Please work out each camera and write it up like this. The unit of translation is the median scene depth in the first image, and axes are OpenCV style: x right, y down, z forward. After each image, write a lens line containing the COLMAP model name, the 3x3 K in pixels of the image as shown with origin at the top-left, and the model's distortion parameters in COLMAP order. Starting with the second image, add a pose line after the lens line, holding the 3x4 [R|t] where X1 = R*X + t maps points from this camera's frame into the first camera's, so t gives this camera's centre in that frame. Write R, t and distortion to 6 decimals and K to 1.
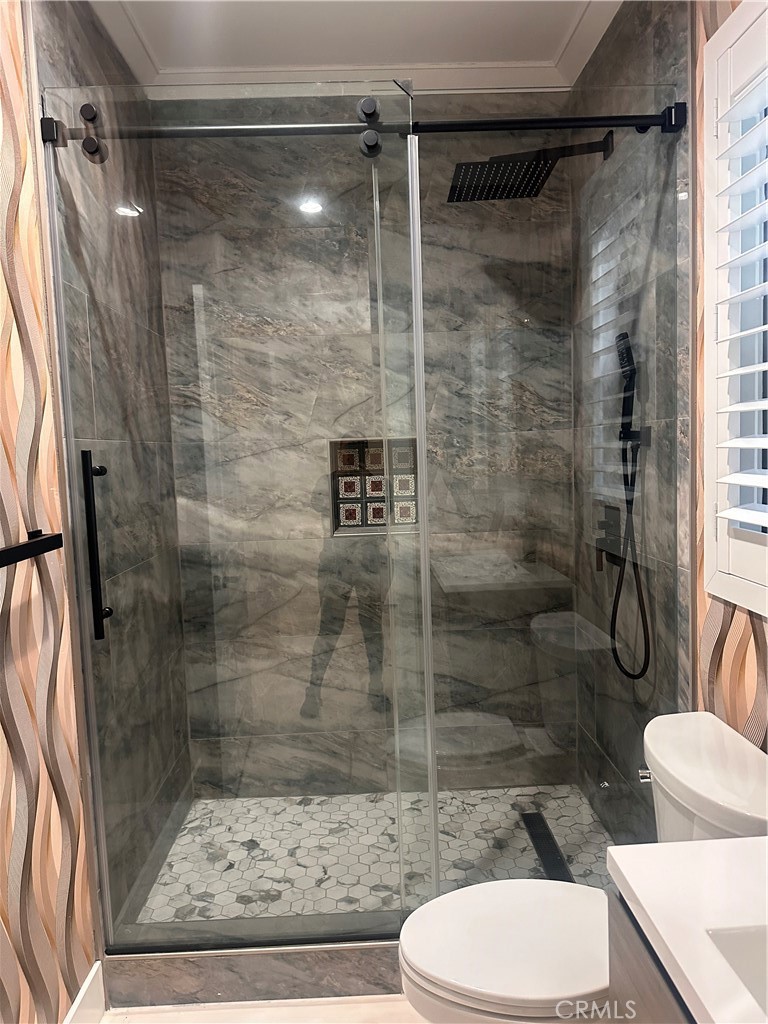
lens RADIAL K [[718.7, 0, 384.0], [0, 718.7, 512.0], [0, 0, 1]] dist [0.069339, -0.073899]
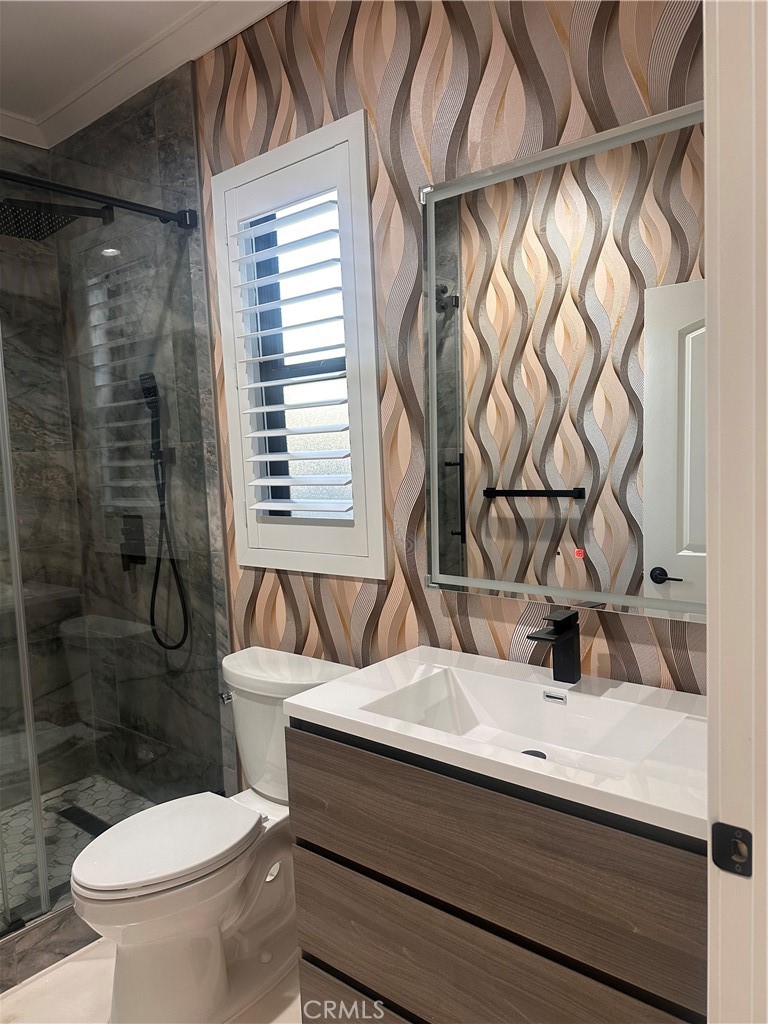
lens RADIAL K [[713.3, 0, 384.0], [0, 713.3, 512.0], [0, 0, 1]] dist [0.132383, -0.184064]
pose [[0.662072, -0.043886, 0.748154, -0.341250], [0.082532, 0.996482, -0.014584, 0.043840], [-0.744882, 0.071403, 0.663364, -0.109685]]
